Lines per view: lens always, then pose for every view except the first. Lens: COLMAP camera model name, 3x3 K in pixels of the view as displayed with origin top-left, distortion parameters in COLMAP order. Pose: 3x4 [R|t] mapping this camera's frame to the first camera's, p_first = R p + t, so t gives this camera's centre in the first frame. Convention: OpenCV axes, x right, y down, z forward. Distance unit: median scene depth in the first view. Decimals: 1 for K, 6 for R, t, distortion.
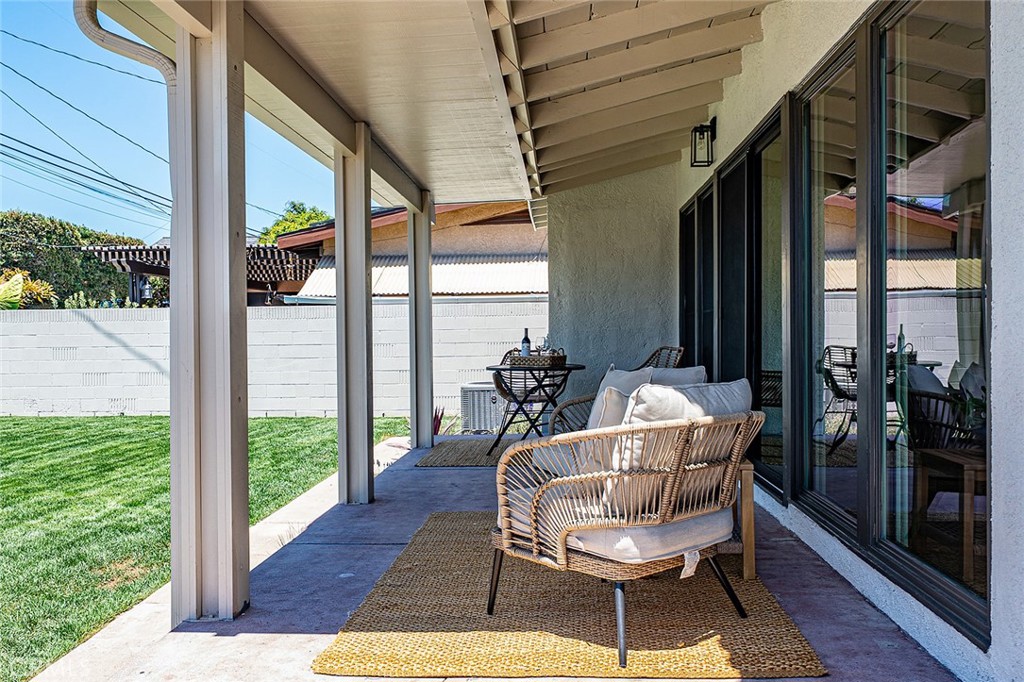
lens RADIAL K [[853.4, 0, 488.3], [0, 853.4, 341.5], [0, 0, 1]] dist [-0.009565, 0.011074]
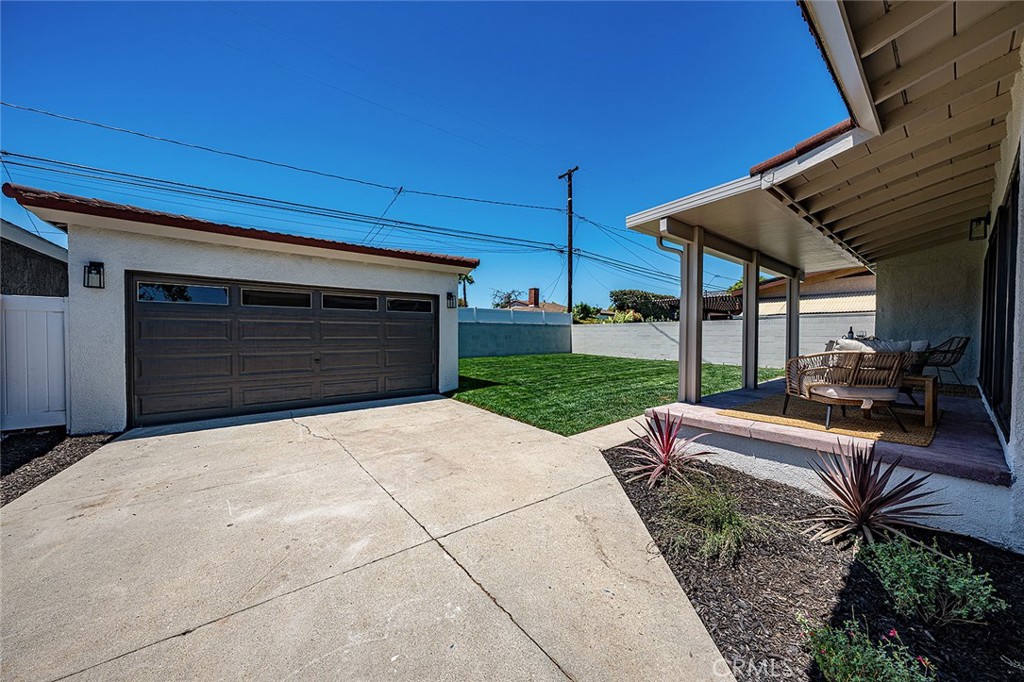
lens RADIAL K [[359.4, 0, 512.0], [0, 359.4, 341.0], [0, 0, 1]] dist [-0.000734, -0.000035]
pose [[0.690024, 0.024332, -0.723377, 0.106133], [-0.018818, 0.999700, 0.015676, 0.021436], [0.723542, 0.002796, 0.690275, -0.252068]]
